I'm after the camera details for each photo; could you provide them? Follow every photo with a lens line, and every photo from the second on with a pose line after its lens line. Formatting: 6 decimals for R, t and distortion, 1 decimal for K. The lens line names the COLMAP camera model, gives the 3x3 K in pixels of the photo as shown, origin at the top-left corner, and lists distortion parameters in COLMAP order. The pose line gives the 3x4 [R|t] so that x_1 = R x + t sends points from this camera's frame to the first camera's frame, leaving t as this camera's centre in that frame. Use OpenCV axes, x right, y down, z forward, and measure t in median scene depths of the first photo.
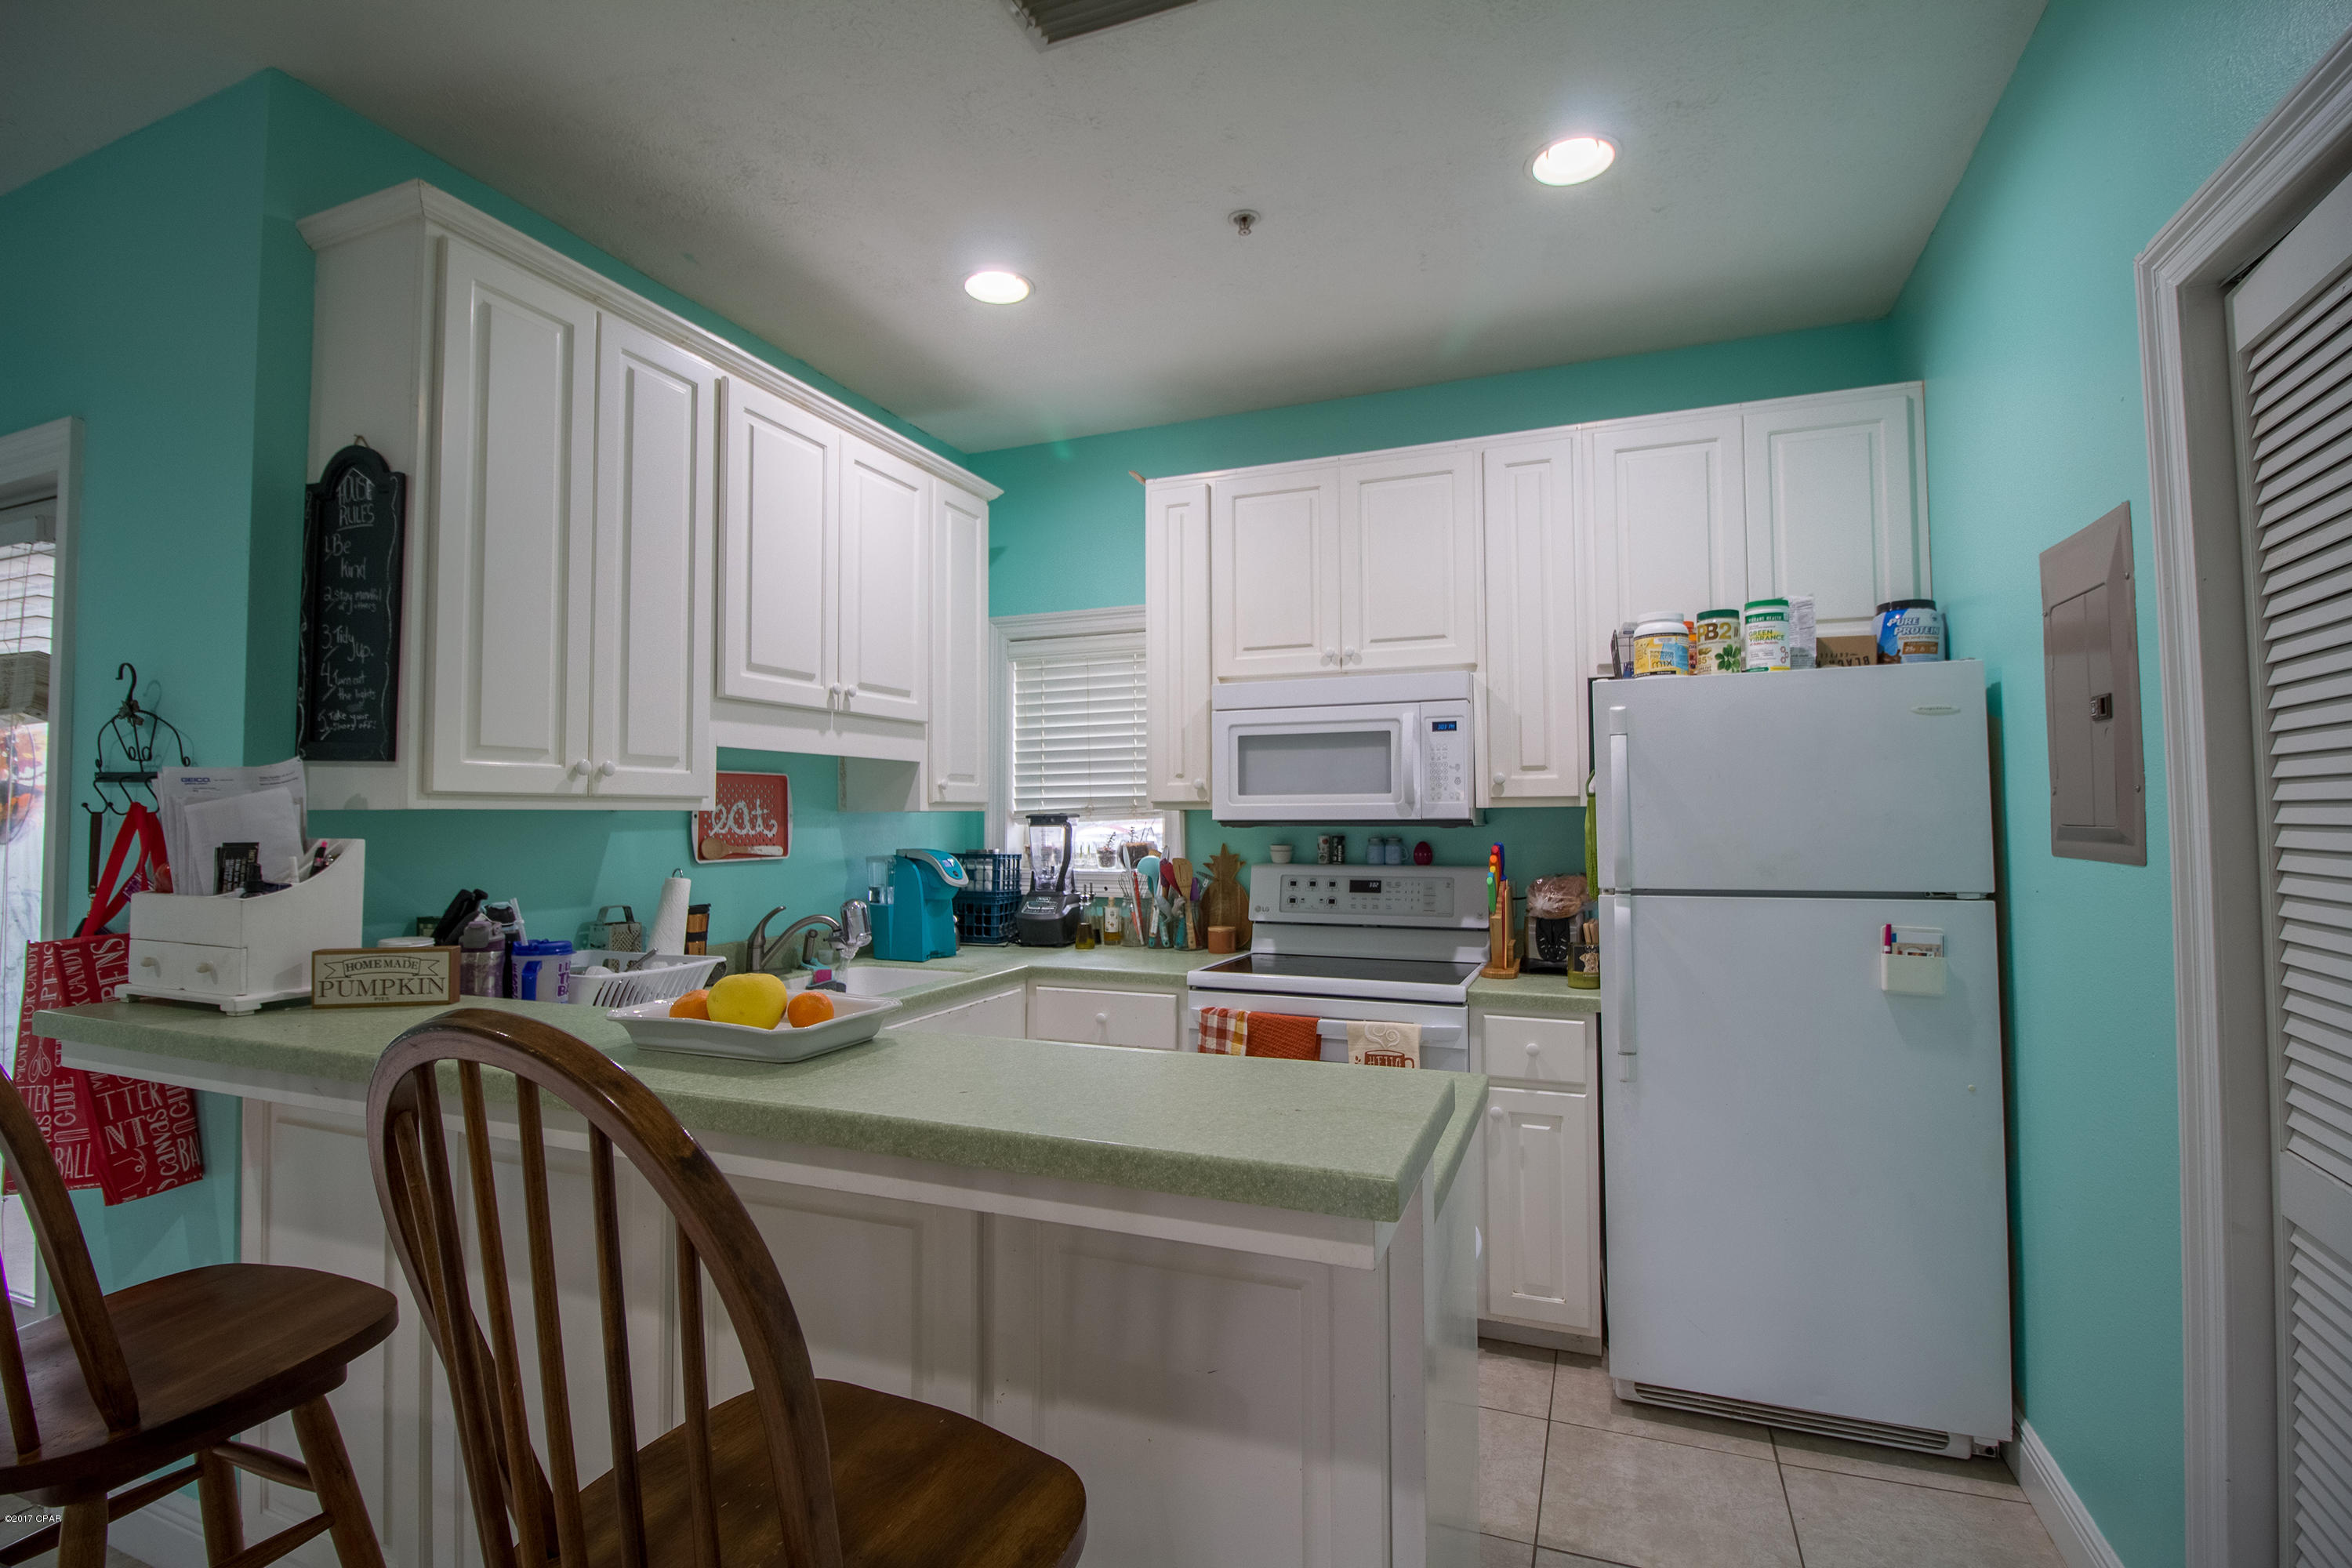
lens RADIAL K [[1087.3, 0, 1183.3], [0, 1087.3, 774.5], [0, 0, 1]] dist [0.001874, -0.015154]
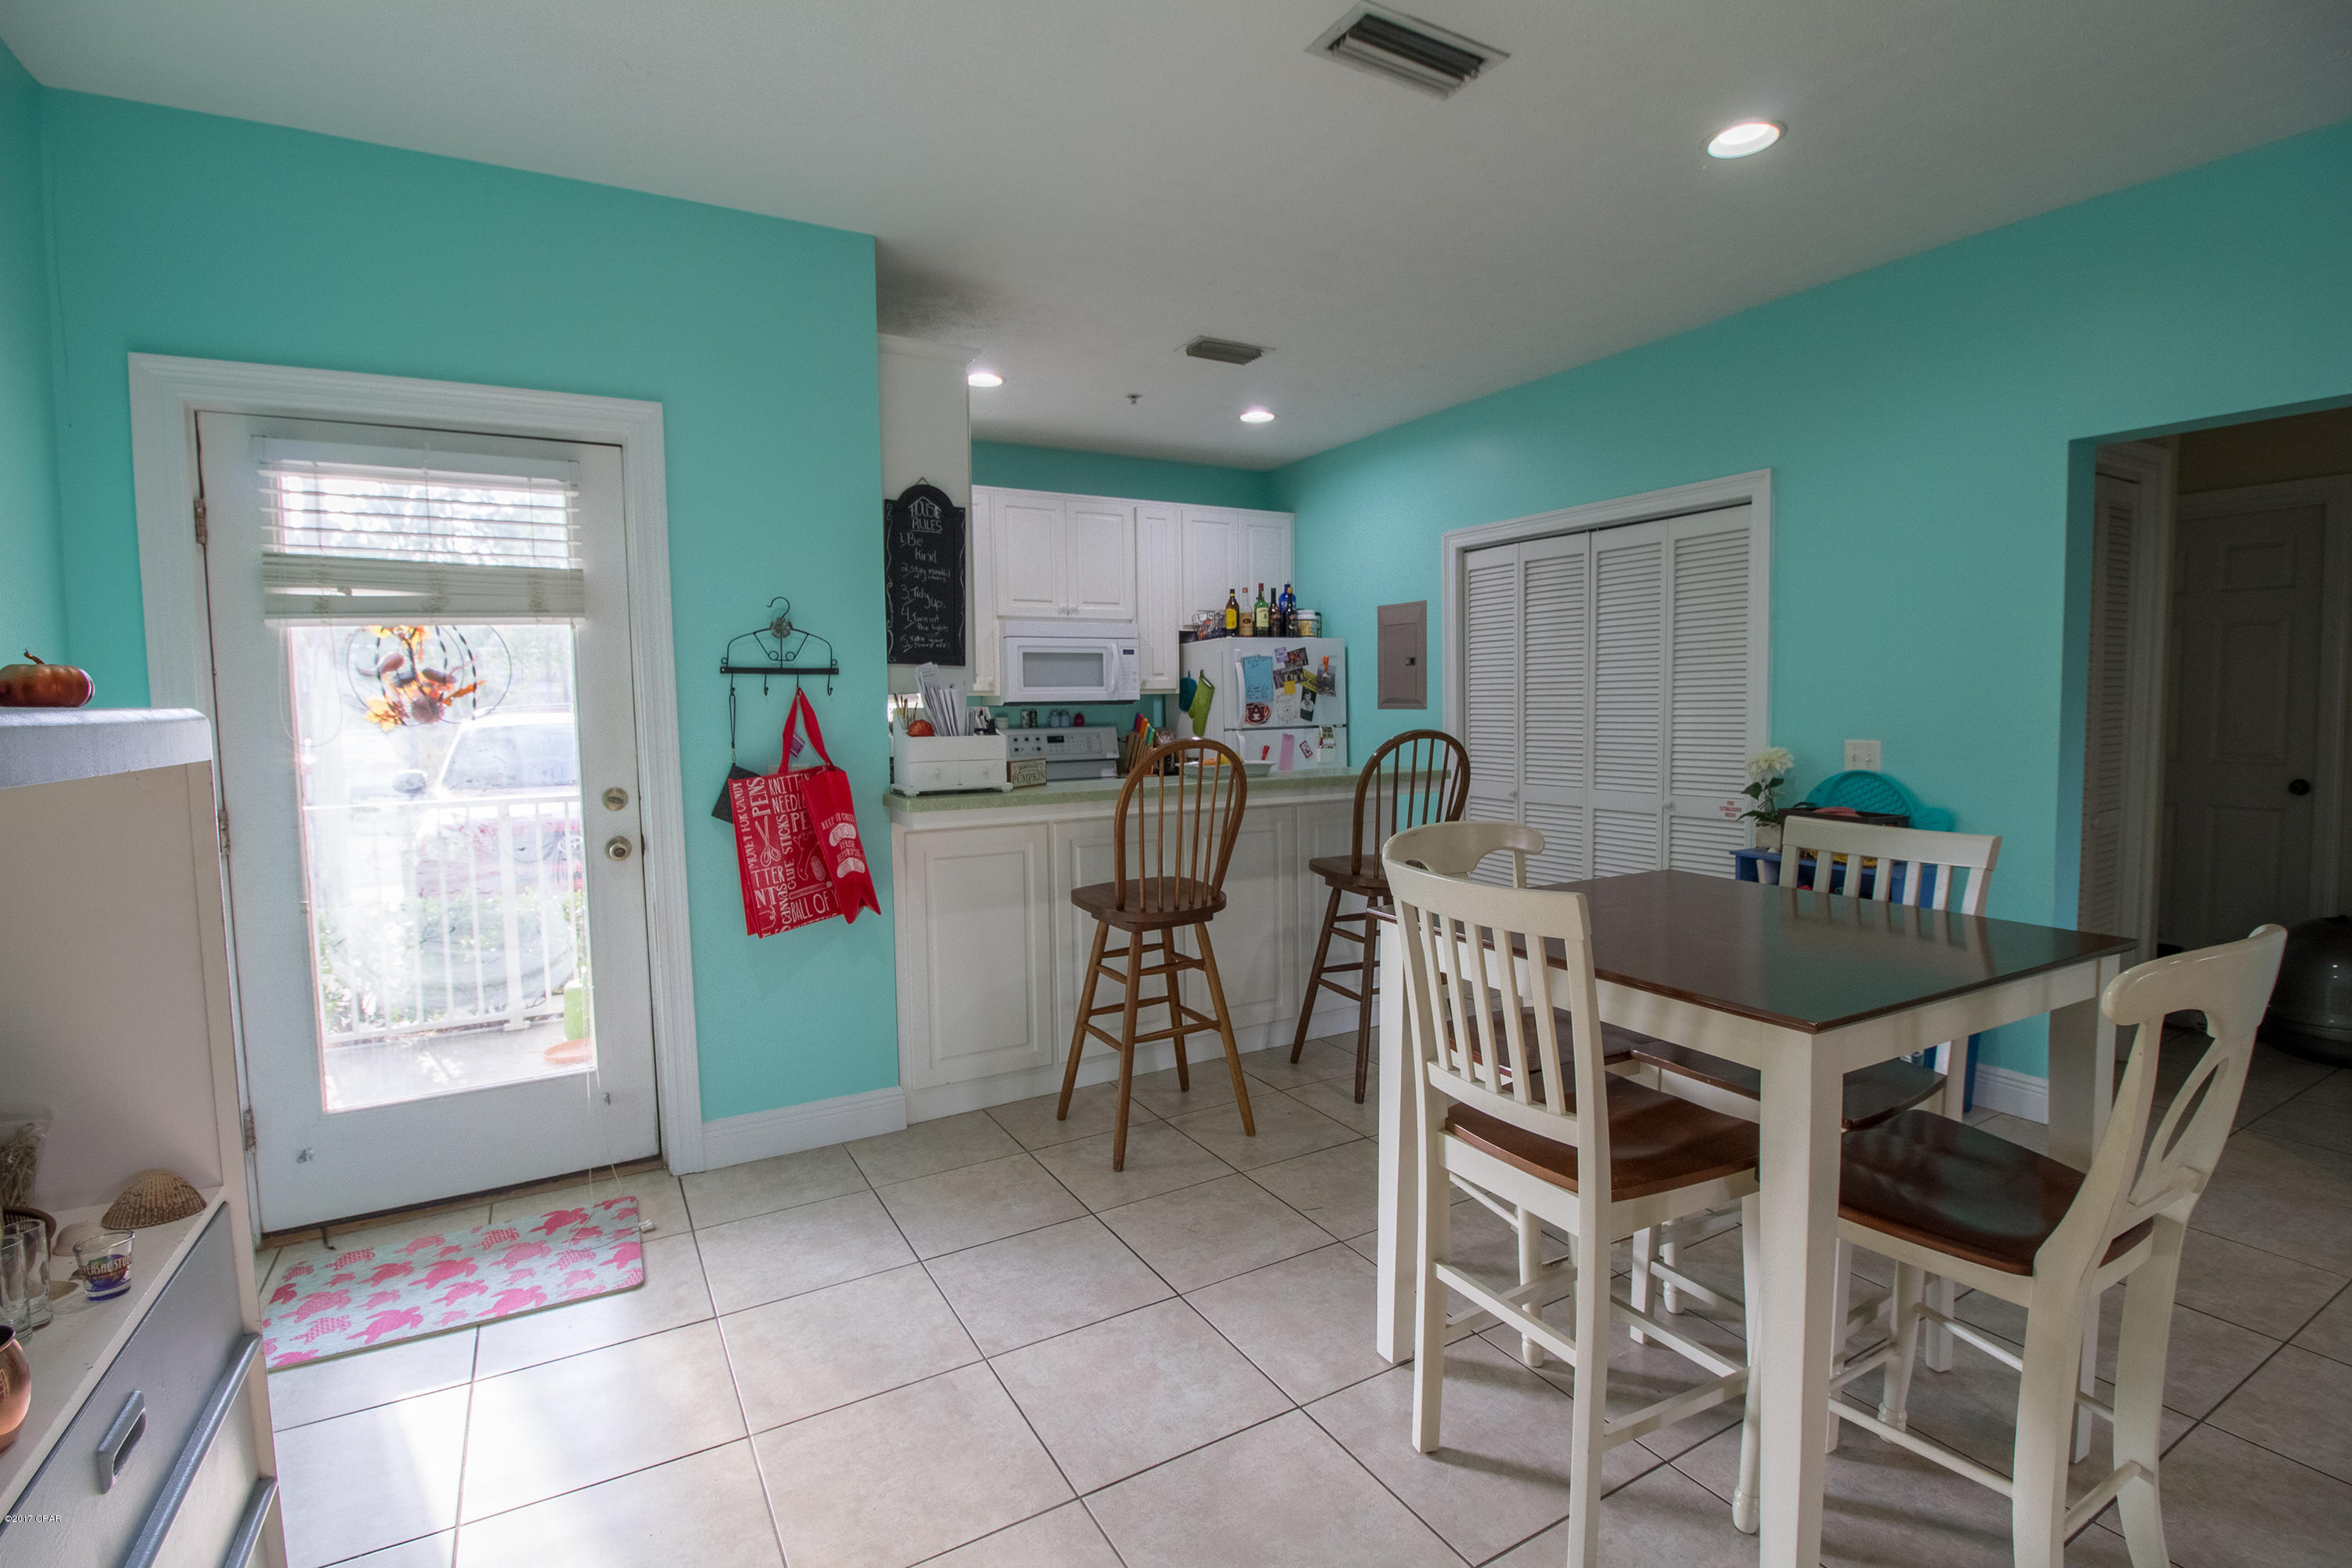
lens RADIAL K [[1087.3, 0, 1183.3], [0, 1087.3, 774.5], [0, 0, 1]] dist [0.001874, -0.015154]
pose [[0.622476, -0.056631, 0.780587, -1.198040], [-0.018578, 0.996028, 0.087077, 0.002413], [-0.782418, -0.068705, 0.618951, -0.284813]]
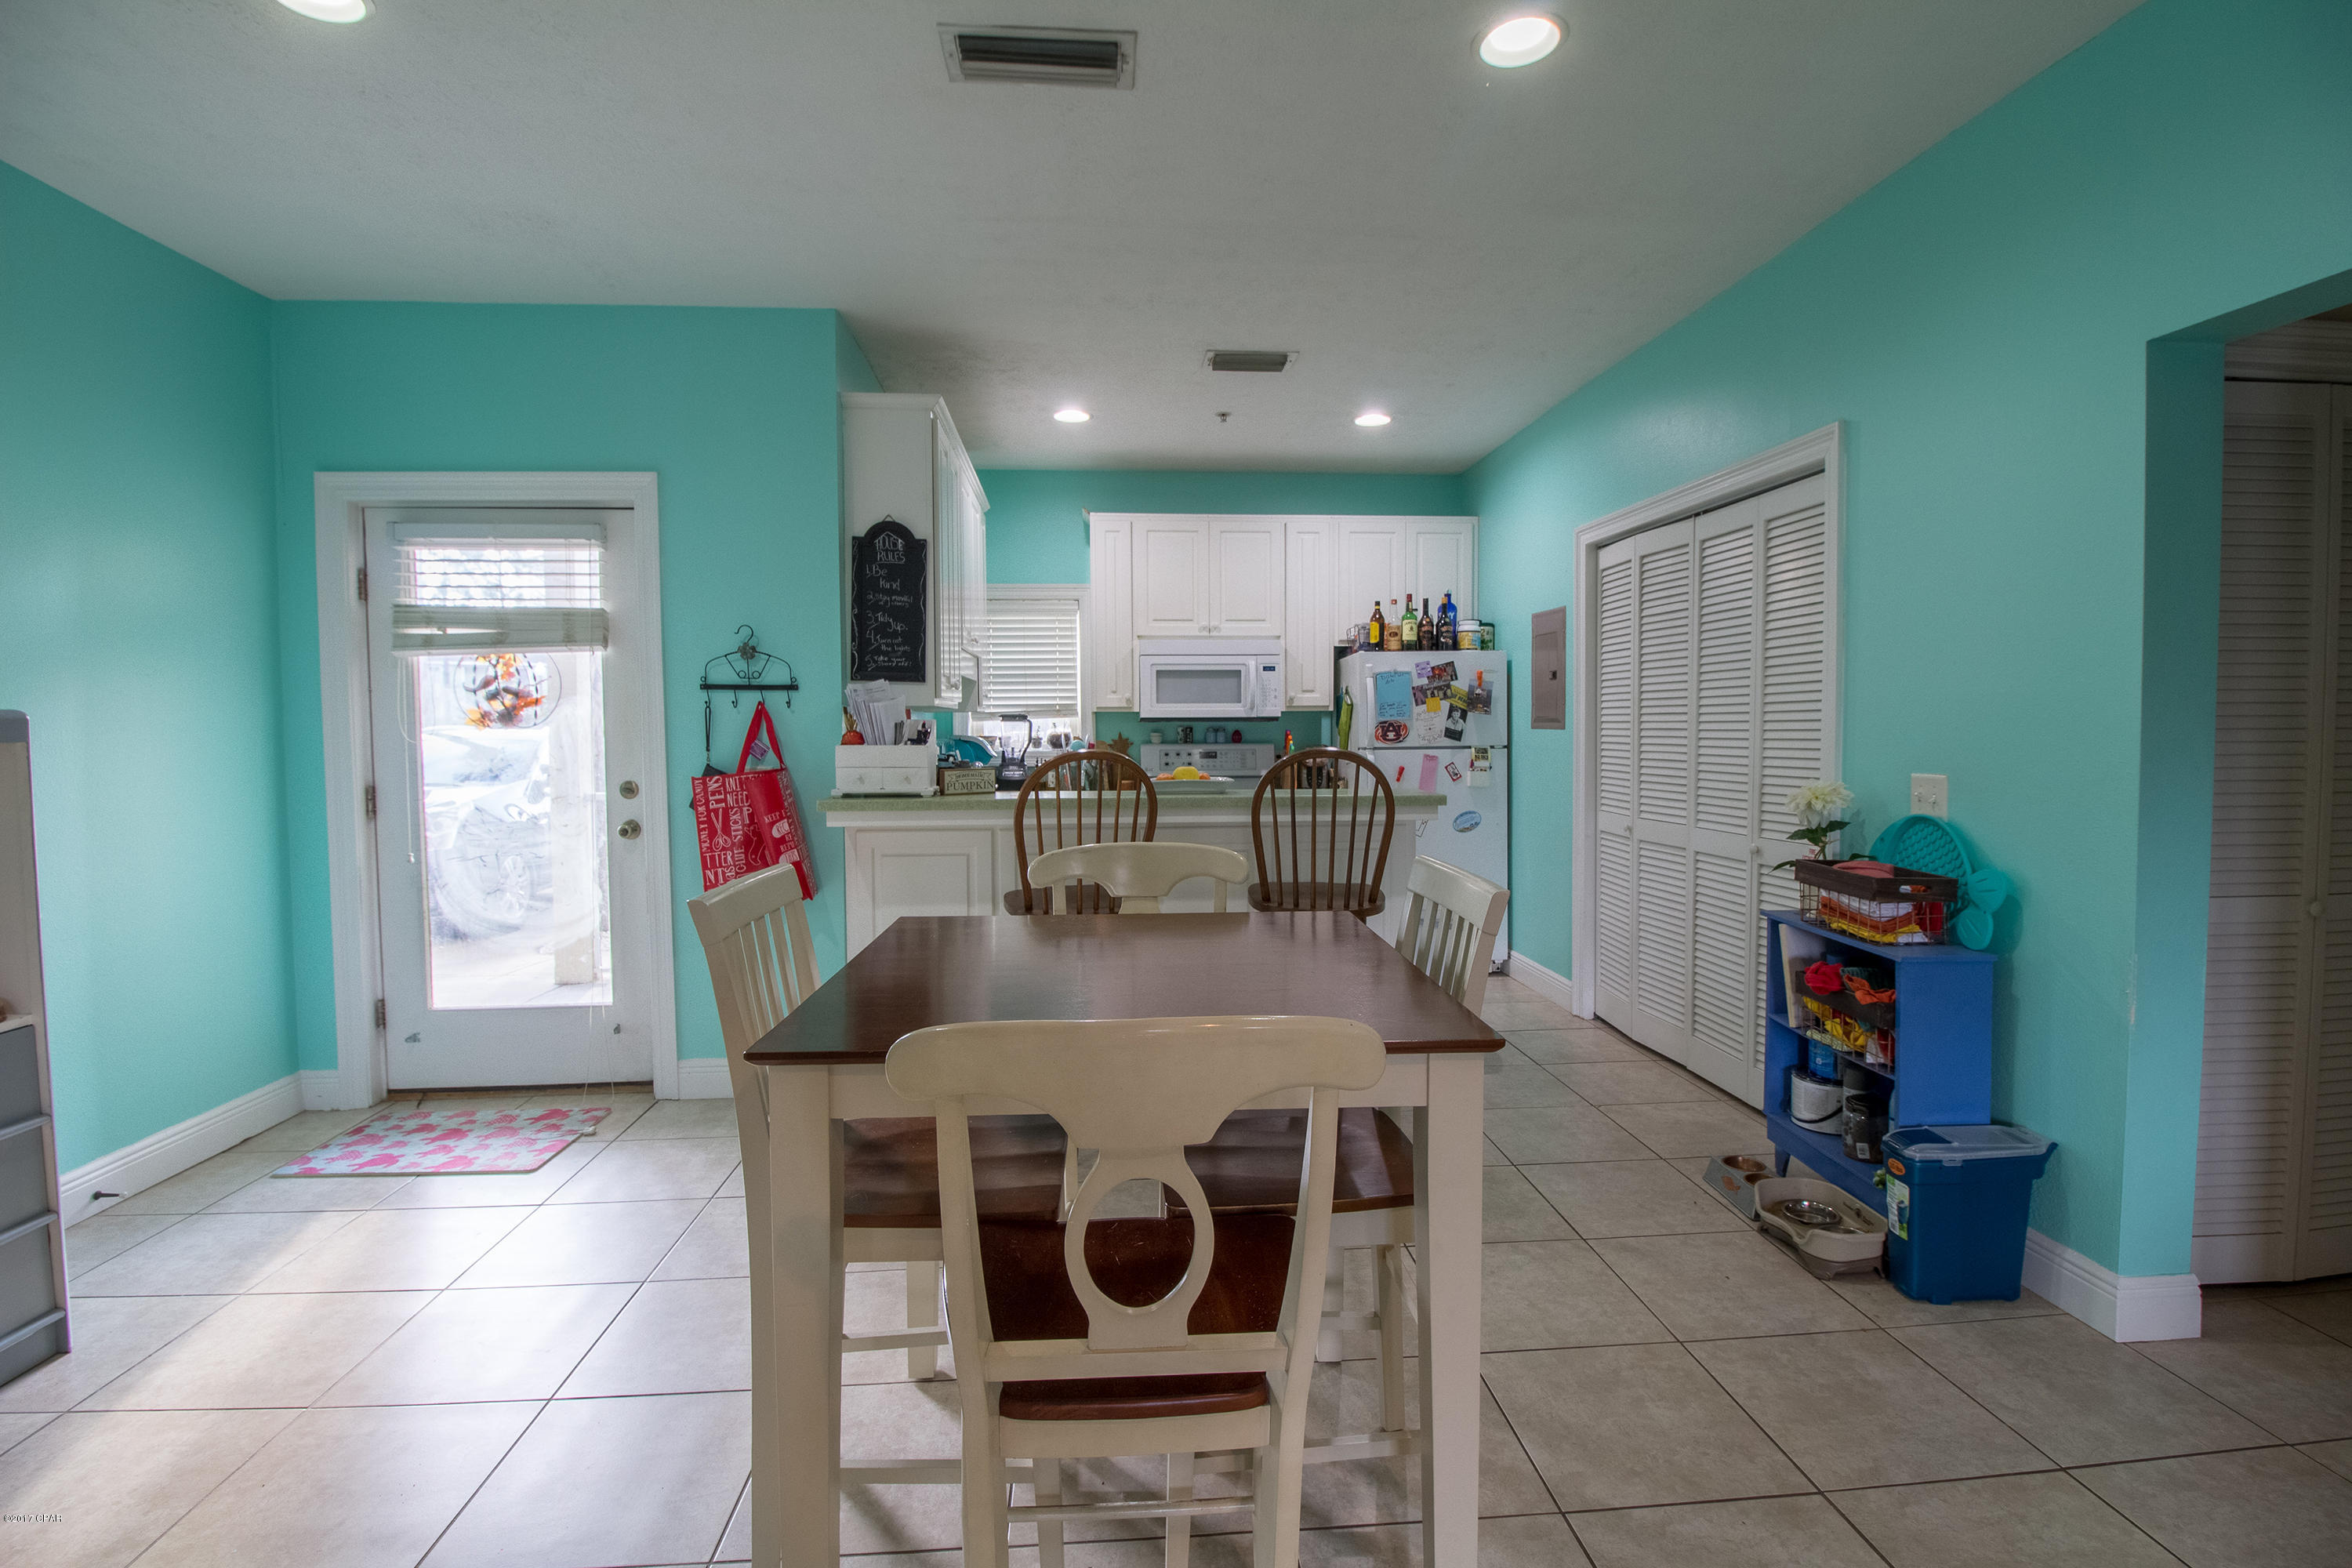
lens RADIAL K [[1087.3, 0, 1183.3], [0, 1087.3, 774.5], [0, 0, 1]] dist [0.001874, -0.015154]
pose [[0.897122, -0.019088, 0.441371, -0.732651], [-0.016571, 0.996909, 0.076795, -0.002721], [-0.441473, -0.076209, 0.894032, -0.653004]]
